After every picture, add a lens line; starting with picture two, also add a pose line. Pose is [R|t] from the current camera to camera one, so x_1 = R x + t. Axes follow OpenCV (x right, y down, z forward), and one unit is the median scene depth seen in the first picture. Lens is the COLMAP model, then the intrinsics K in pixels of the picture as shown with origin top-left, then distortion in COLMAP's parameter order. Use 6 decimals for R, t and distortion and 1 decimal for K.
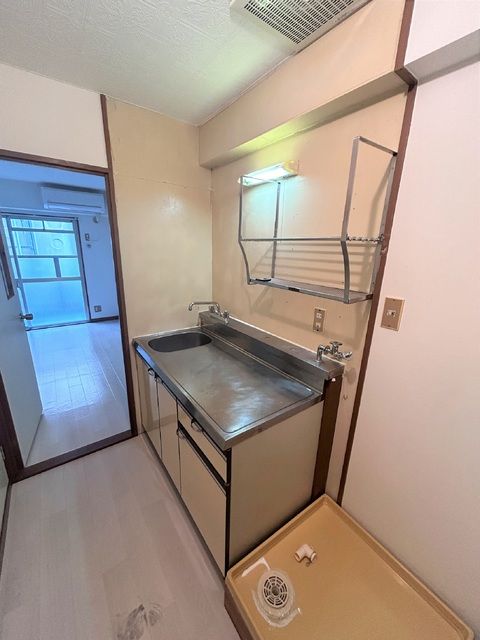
lens RADIAL K [[261.1, 0, 242.6], [0, 261.1, 322.4], [0, 0, 1]] dist [-0.003458, 0.000936]
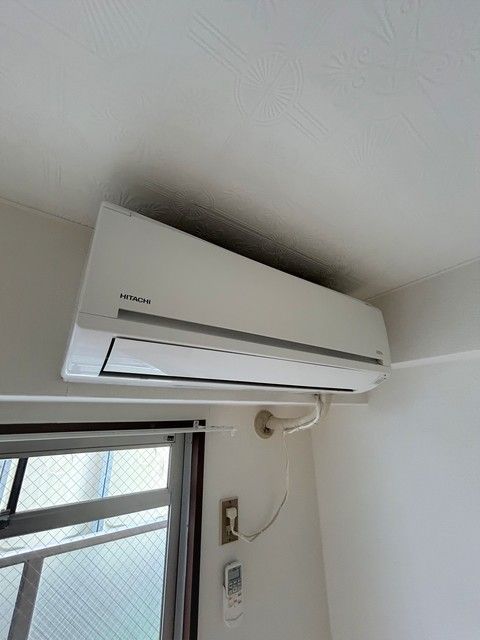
lens RADIAL K [[261.1, 0, 241.5], [0, 261.1, 321.7], [0, 0, 1]] dist [-0.003458, 0.000936]
pose [[0.998501, -0.054717, 0.001338, -0.309837], [0.044432, 0.796058, -0.603588, -0.174732], [0.031961, 0.602742, 0.797296, 0.407431]]
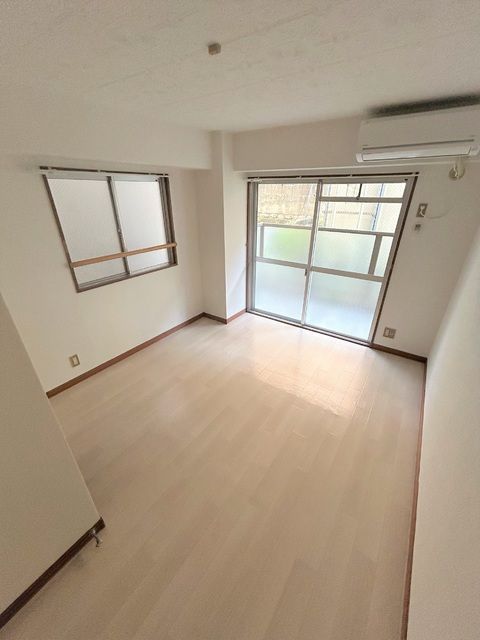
lens RADIAL K [[261.1, 0, 239.7], [0, 261.1, 321.5], [0, 0, 1]] dist [-0.003458, 0.000936]
pose [[0.329226, 0.392212, -0.858941, -0.093482], [-0.256564, 0.912587, 0.318369, -0.103949], [0.908727, 0.115558, 0.401075, 0.255755]]
